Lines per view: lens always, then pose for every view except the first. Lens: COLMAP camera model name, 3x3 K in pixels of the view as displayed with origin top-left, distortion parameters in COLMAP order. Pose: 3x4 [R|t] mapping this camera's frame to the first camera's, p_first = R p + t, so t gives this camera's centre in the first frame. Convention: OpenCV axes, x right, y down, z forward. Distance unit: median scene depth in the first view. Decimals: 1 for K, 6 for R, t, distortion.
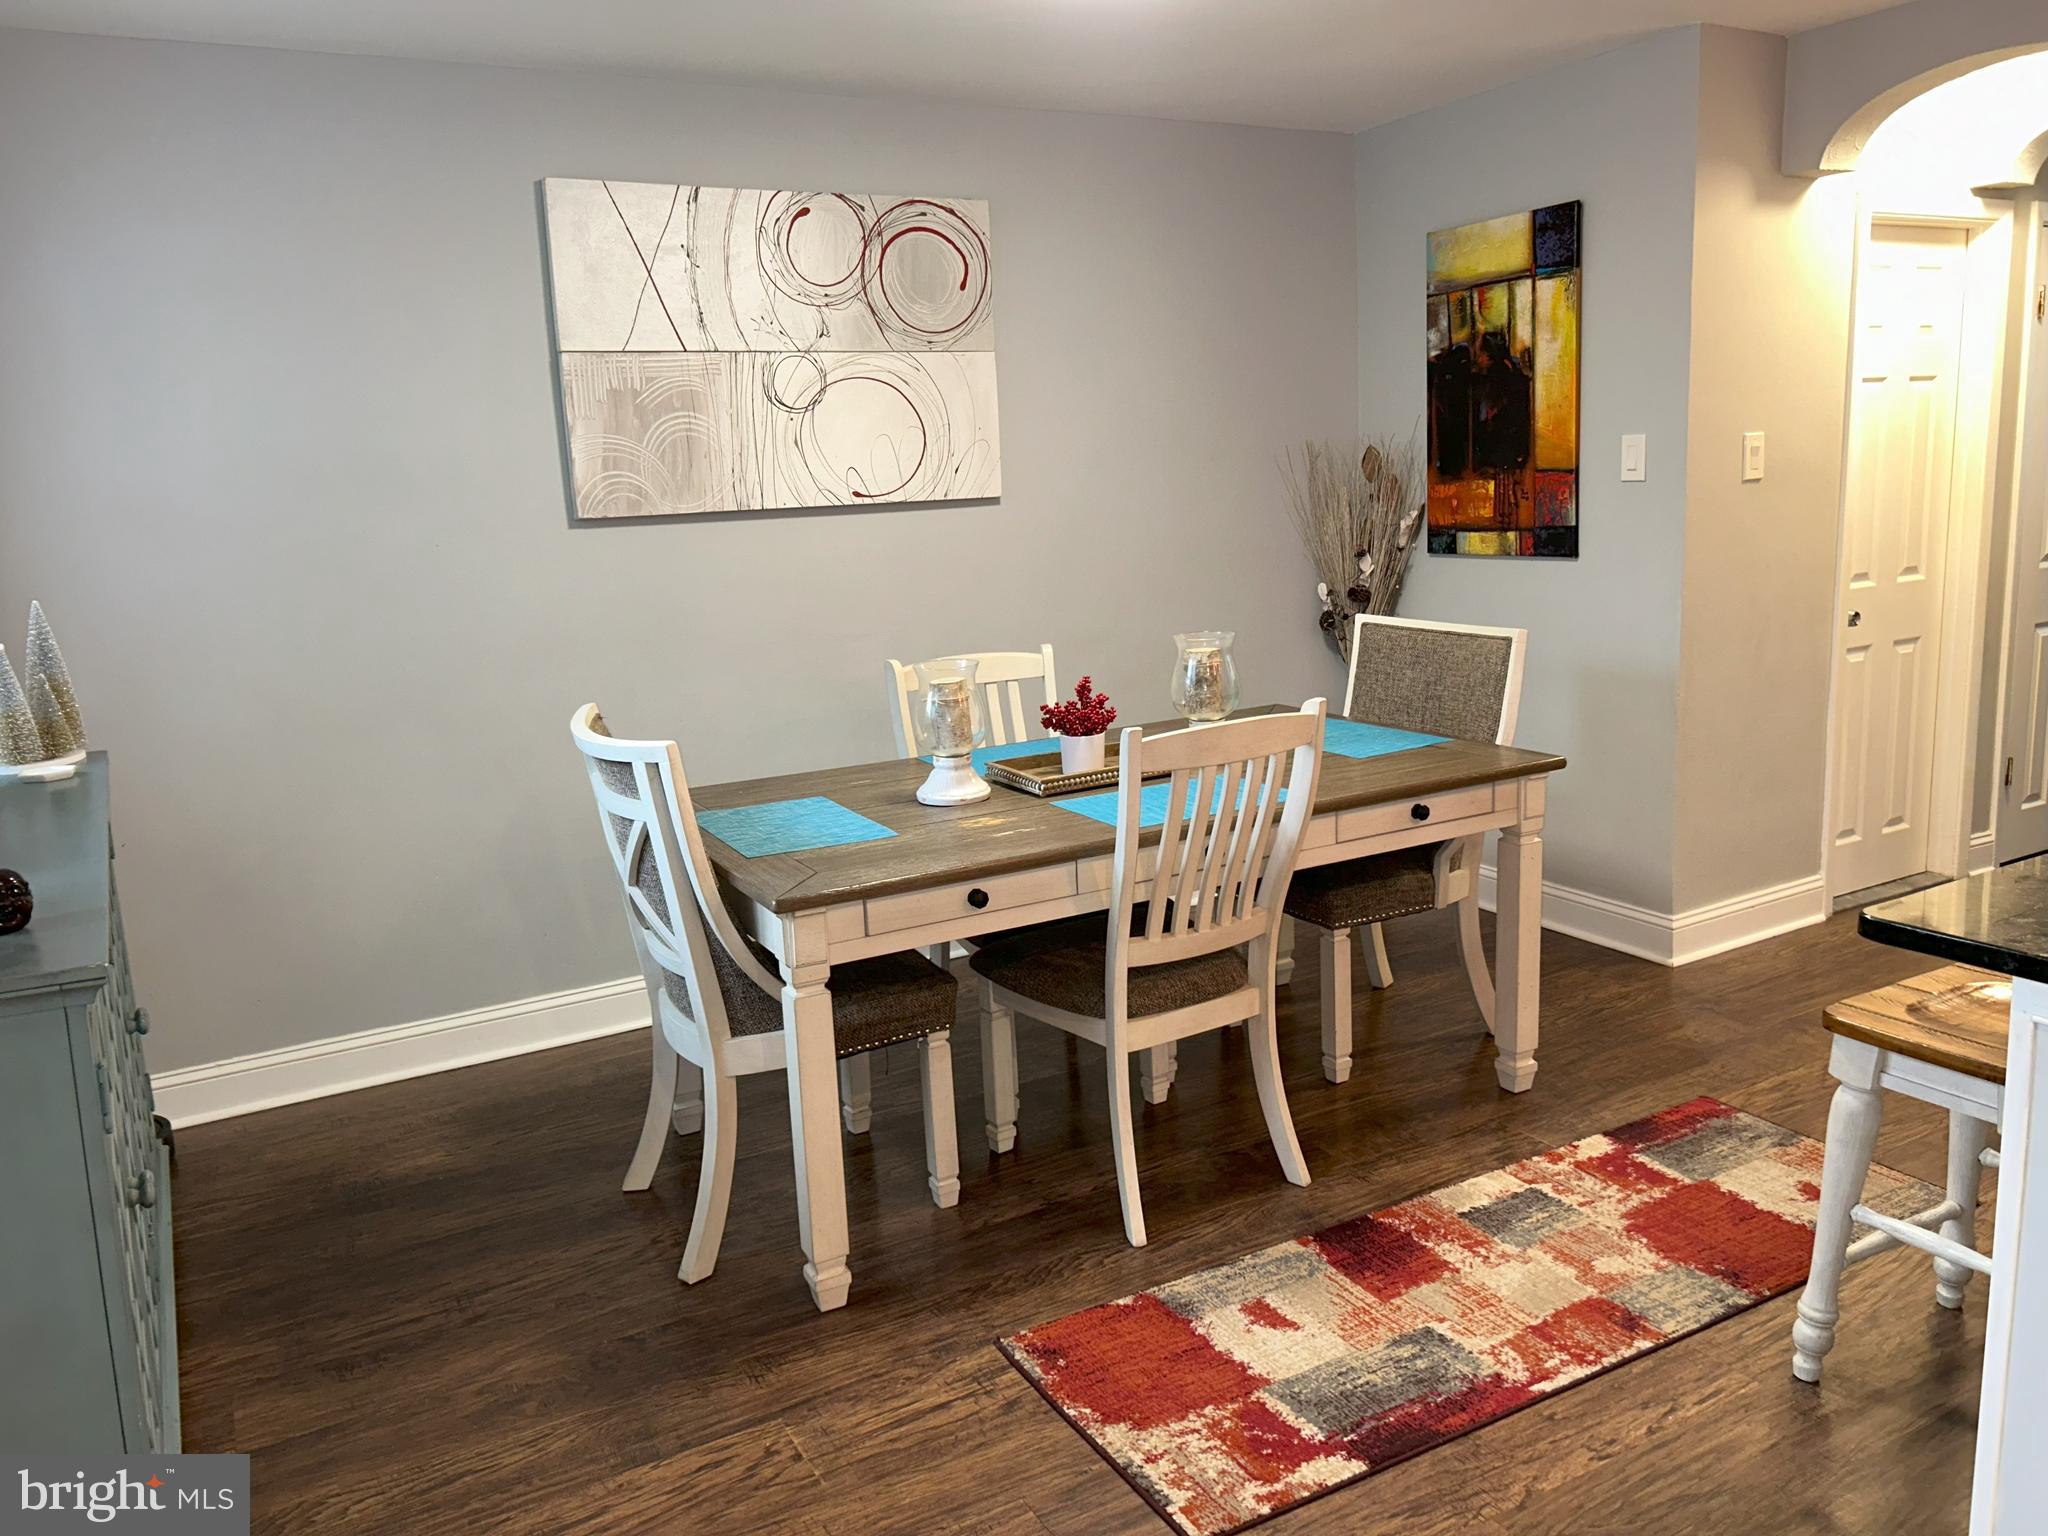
lens RADIAL K [[1553.0, 0, 1030.8], [0, 1553.0, 767.3], [0, 0, 1]] dist [0.039319, -0.008210]
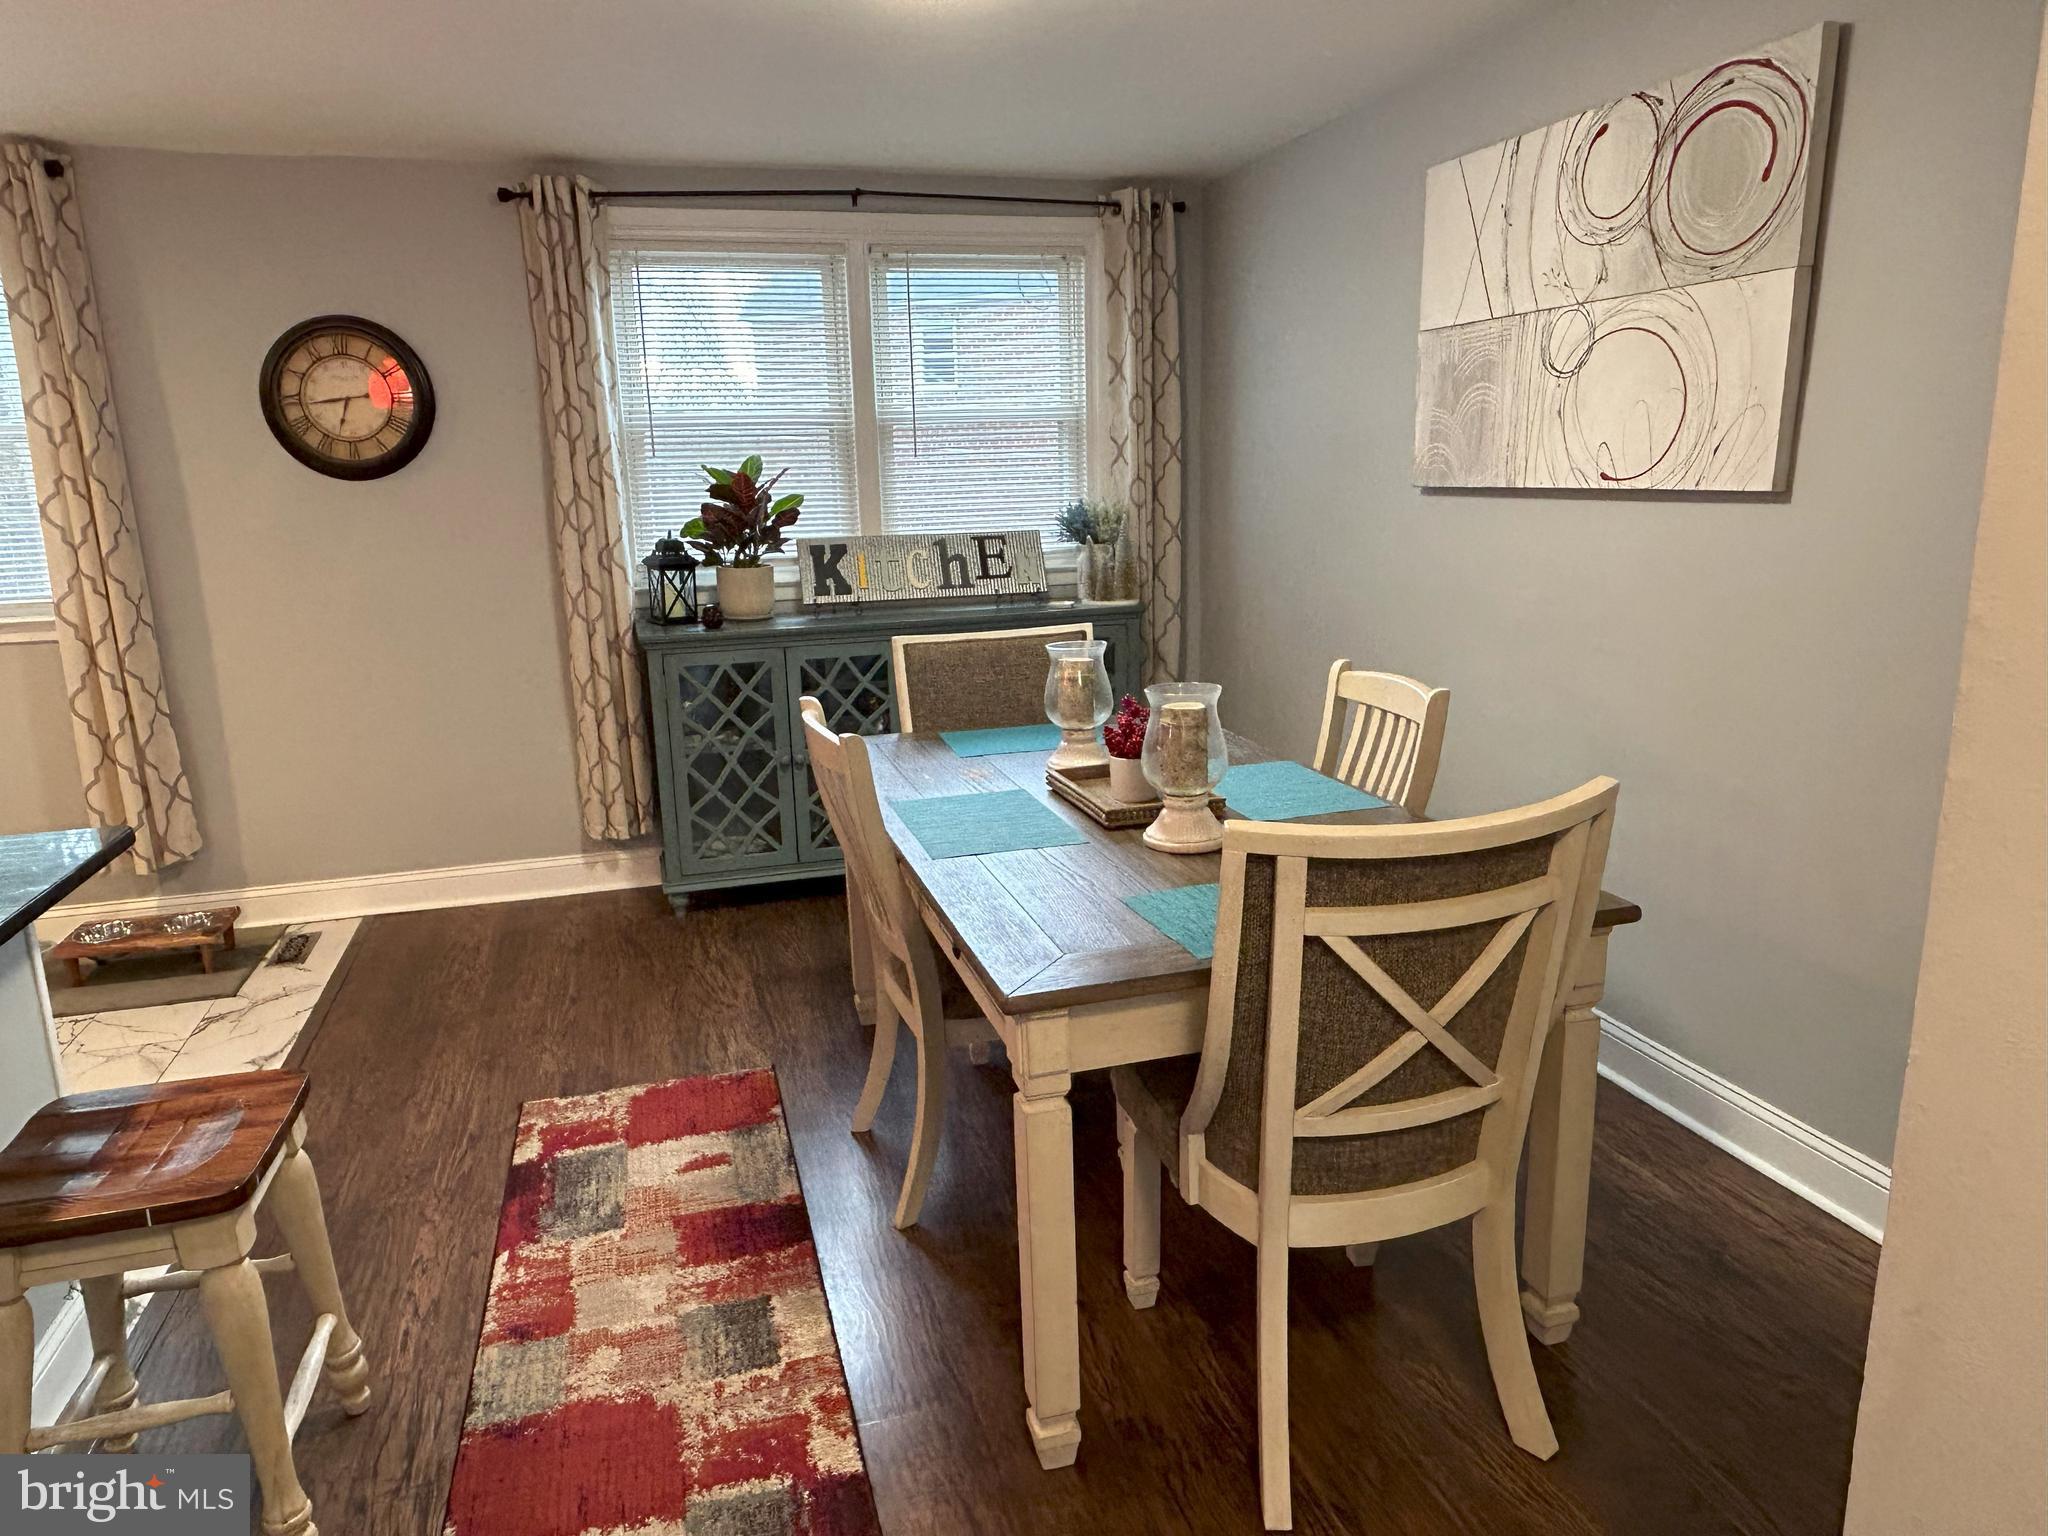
lens RADIAL K [[1303.0, 0, 1027.7], [0, 1303.0, 767.6], [0, 0, 1]] dist [-0.007863, -0.006059]
pose [[-0.215419, 0.269540, -0.938585, 0.681824], [-0.150802, 0.940439, 0.304684, -0.211277], [0.964808, 0.207175, -0.161941, 0.927418]]
